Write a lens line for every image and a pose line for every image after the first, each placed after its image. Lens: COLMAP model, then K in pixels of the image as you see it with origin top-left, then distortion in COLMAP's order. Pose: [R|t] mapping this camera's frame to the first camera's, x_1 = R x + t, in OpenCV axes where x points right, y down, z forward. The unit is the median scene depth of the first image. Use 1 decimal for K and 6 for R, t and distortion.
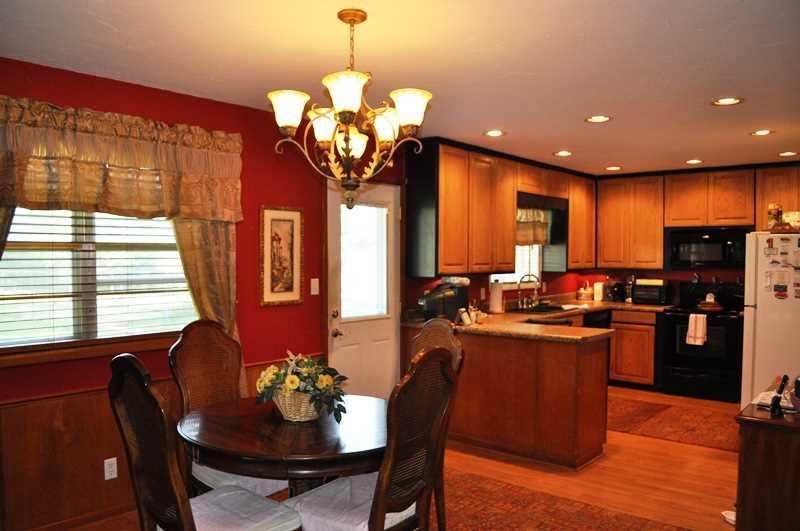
lens RADIAL K [[628.5, 0, 394.4], [0, 628.5, 268.9], [0, 0, 1]] dist [-0.074279, -0.002508]
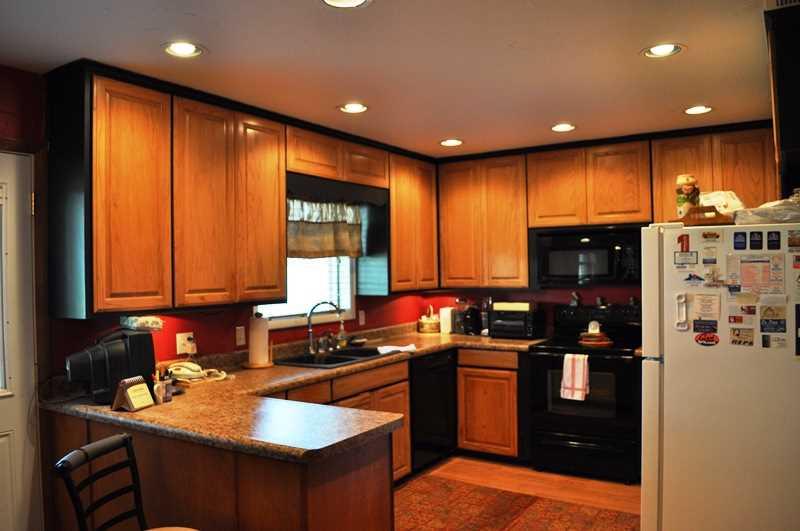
lens RADIAL K [[628.5, 0, 394.4], [0, 628.5, 268.9], [0, 0, 1]] dist [-0.074279, -0.002508]
pose [[0.989640, -0.019794, 0.142198, 0.192104], [0.023325, 0.999458, -0.023211, -0.008506], [-0.141662, 0.026288, 0.989566, 0.336050]]
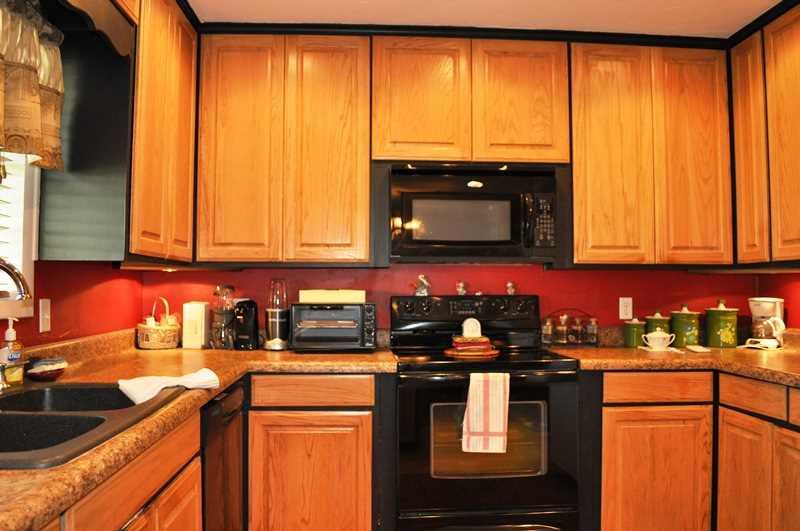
lens RADIAL K [[628.5, 0, 394.4], [0, 628.5, 268.9], [0, 0, 1]] dist [-0.074279, -0.002508]
pose [[0.723922, 0.022990, 0.689498, 0.169655], [0.015347, 0.998661, -0.049412, 0.025710], [-0.689711, 0.046352, 0.722600, 0.722299]]
